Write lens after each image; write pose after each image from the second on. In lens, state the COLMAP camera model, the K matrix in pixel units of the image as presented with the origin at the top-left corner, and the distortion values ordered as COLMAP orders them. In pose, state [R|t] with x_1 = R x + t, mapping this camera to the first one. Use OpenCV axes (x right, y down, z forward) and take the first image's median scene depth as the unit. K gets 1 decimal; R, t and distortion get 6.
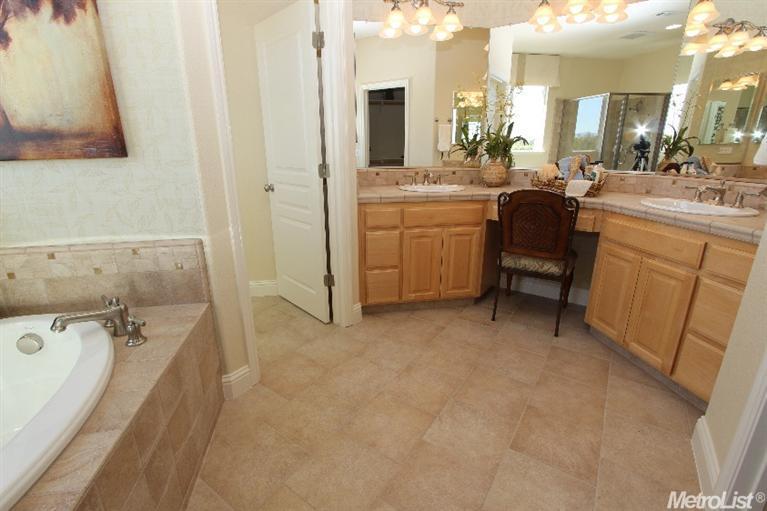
lens RADIAL K [[353.1, 0, 381.2], [0, 353.1, 251.3], [0, 0, 1]] dist [-0.019026, 0.000491]
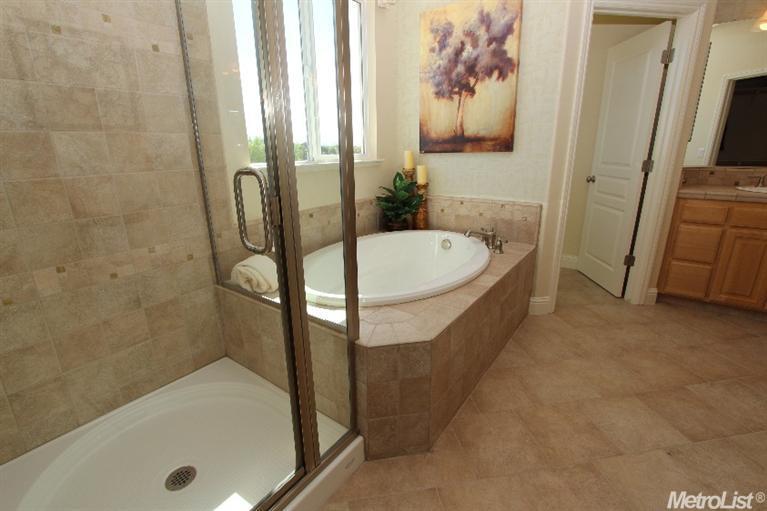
lens RADIAL K [[353.1, 0, 381.2], [0, 353.1, 251.3], [0, 0, 1]] dist [-0.019026, 0.000491]
pose [[0.689478, 0.199467, -0.696299, 0.118441], [-0.196898, 0.976747, 0.084836, 0.160783], [0.697030, 0.078607, 0.712720, -0.547955]]
